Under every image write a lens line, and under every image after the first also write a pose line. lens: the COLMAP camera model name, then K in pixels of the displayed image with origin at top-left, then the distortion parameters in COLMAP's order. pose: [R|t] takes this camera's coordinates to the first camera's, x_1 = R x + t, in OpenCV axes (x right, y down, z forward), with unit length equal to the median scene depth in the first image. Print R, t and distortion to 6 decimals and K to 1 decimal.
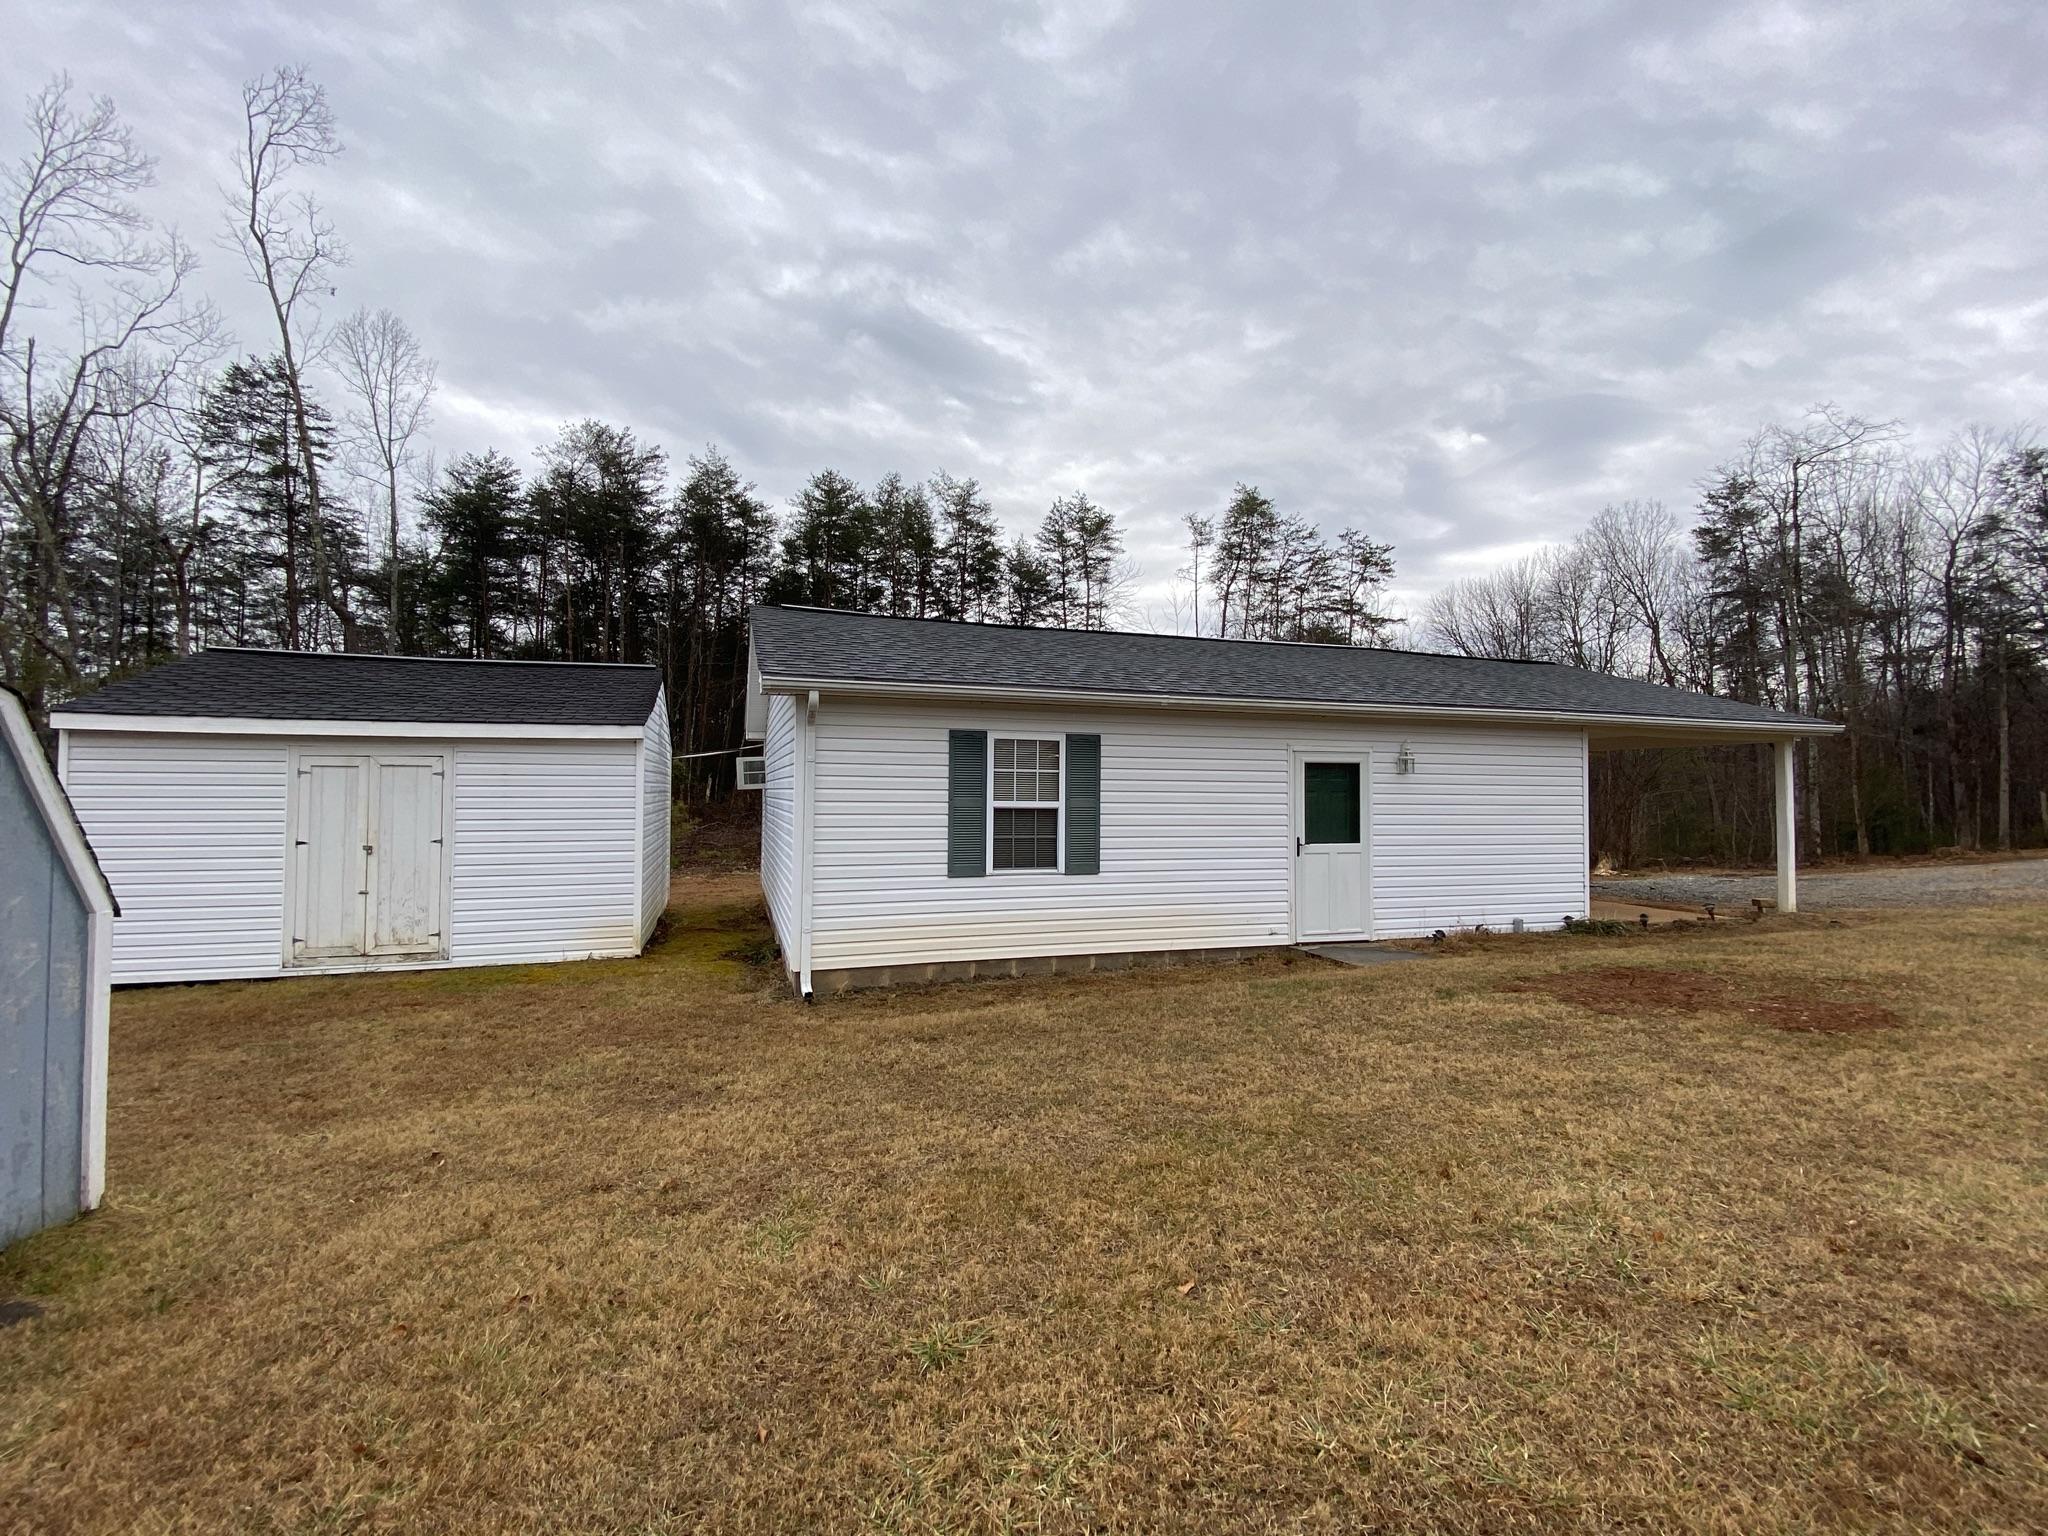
lens RADIAL K [[897.2, 0, 1027.0], [0, 897.2, 764.4], [0, 0, 1]] dist [0.045234, -0.032354]
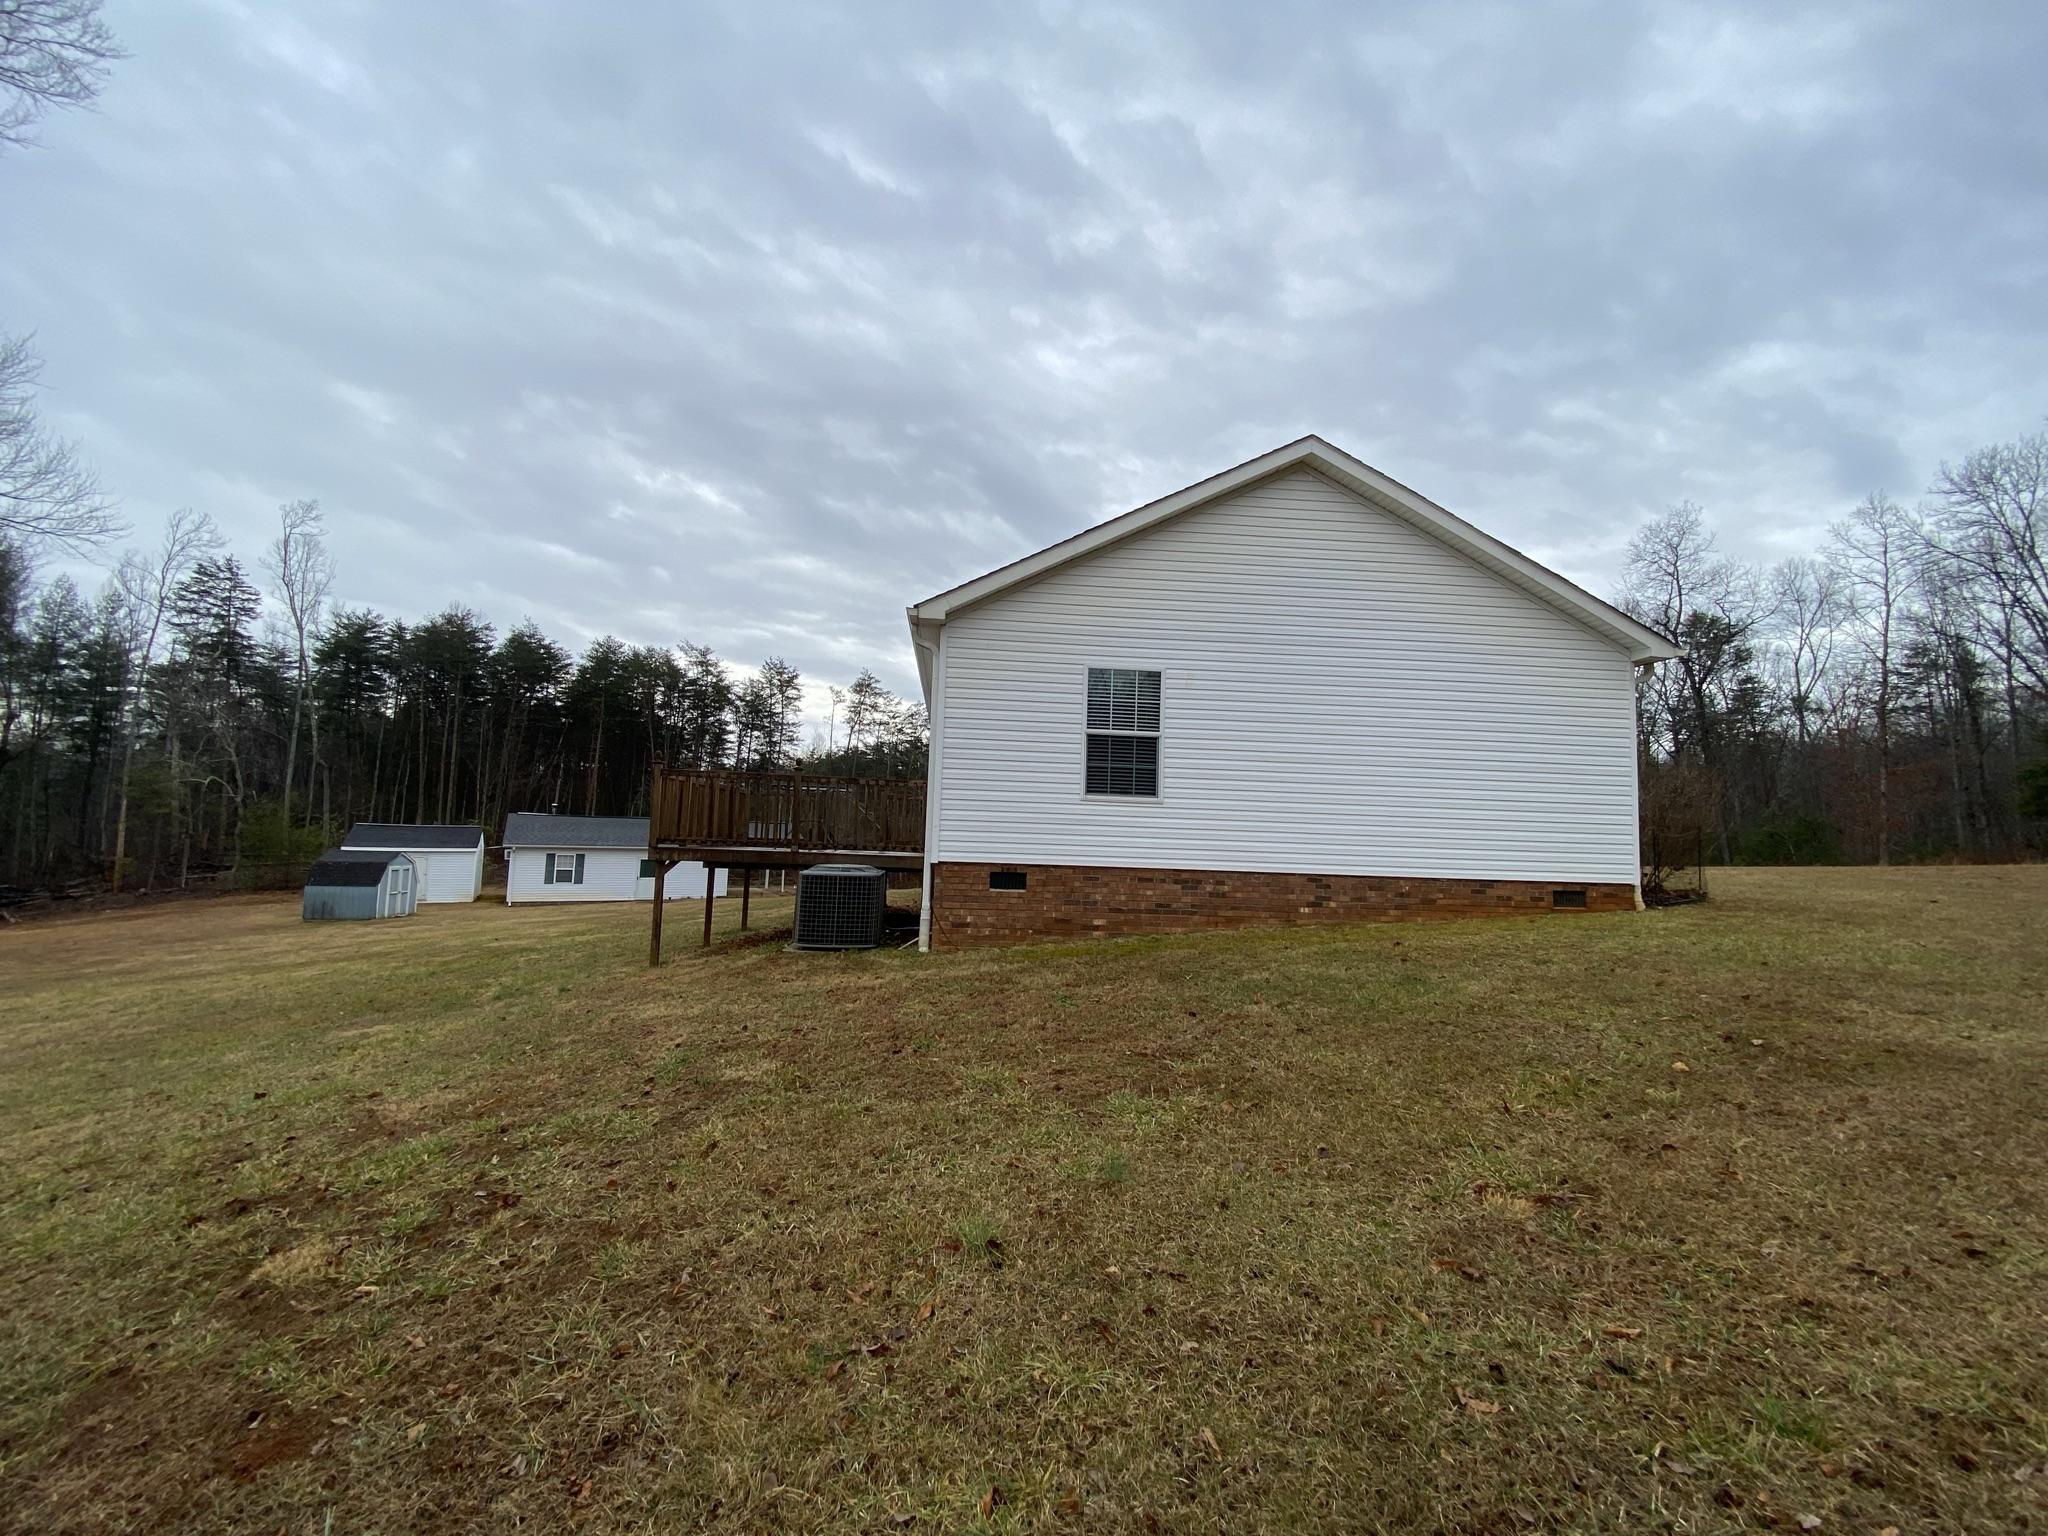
lens RADIAL K [[828.3, 0, 1018.7], [0, 828.3, 765.5], [0, 0, 1]] dist [-0.001147, -0.000145]
pose [[0.979913, 0.046336, 0.193969, 0.444741], [-0.036234, 0.997812, -0.055311, -0.104281], [-0.196107, 0.047171, 0.979447, -1.140534]]
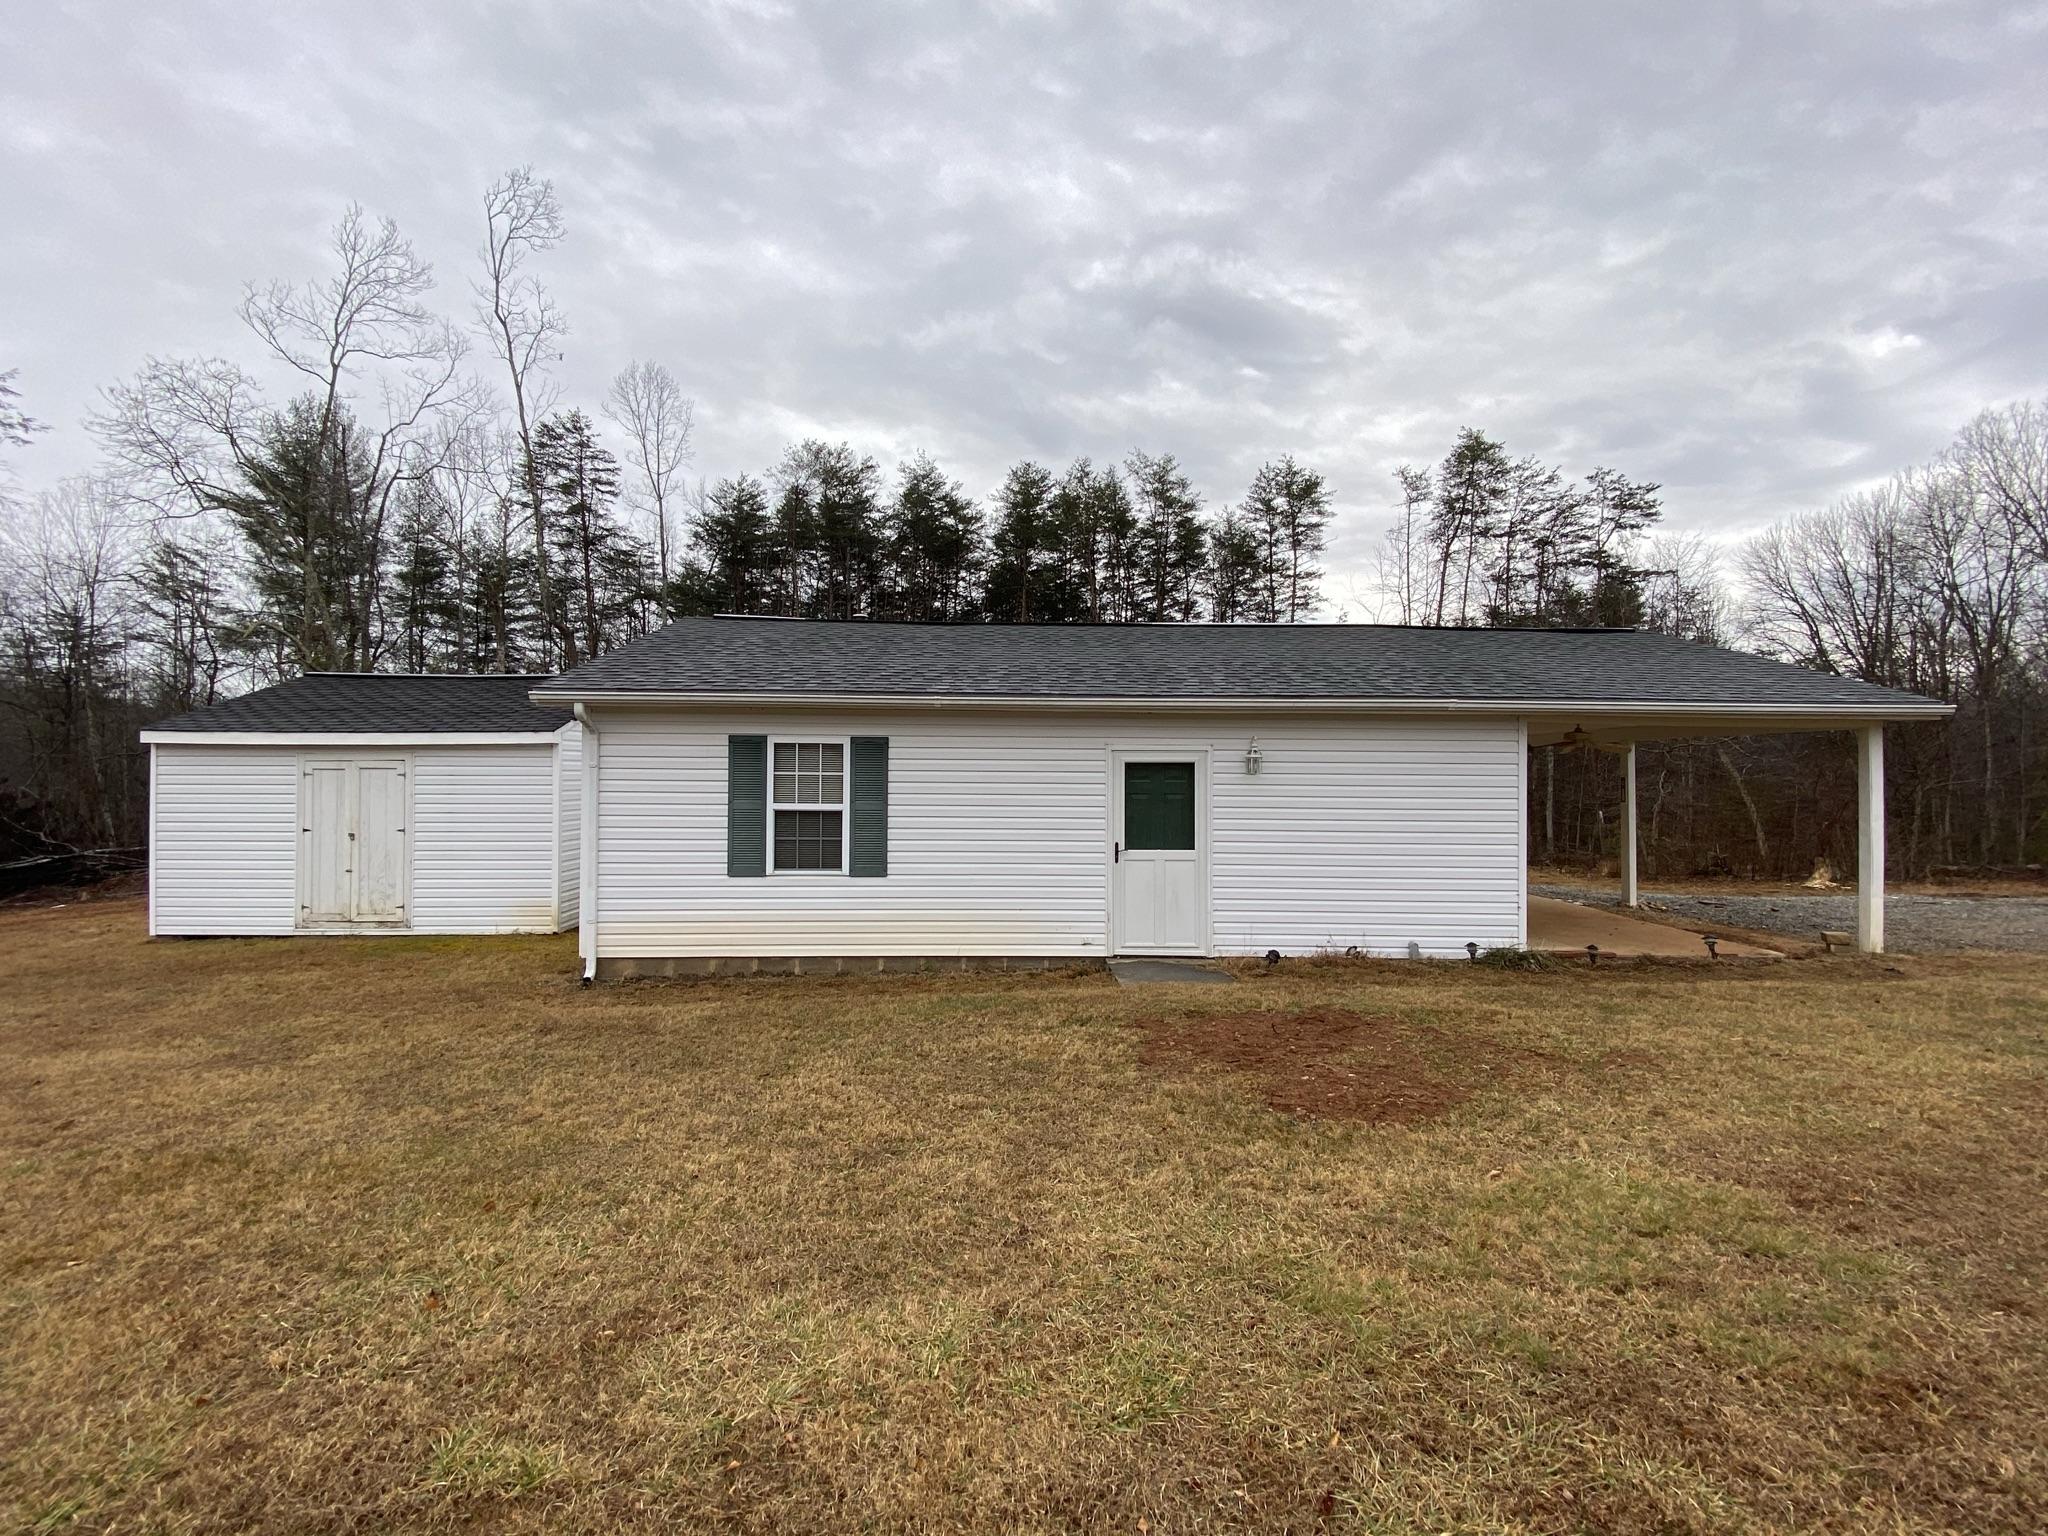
lens RADIAL K [[895.5, 0, 1024.5], [0, 895.5, 768.8], [0, 0, 1]] dist [0.058907, -0.060510]
pose [[0.956465, -0.000953, -0.291845, 0.159975], [0.008735, 0.999640, 0.025361, -0.006682], [0.291716, -0.026806, 0.956129, 0.029021]]
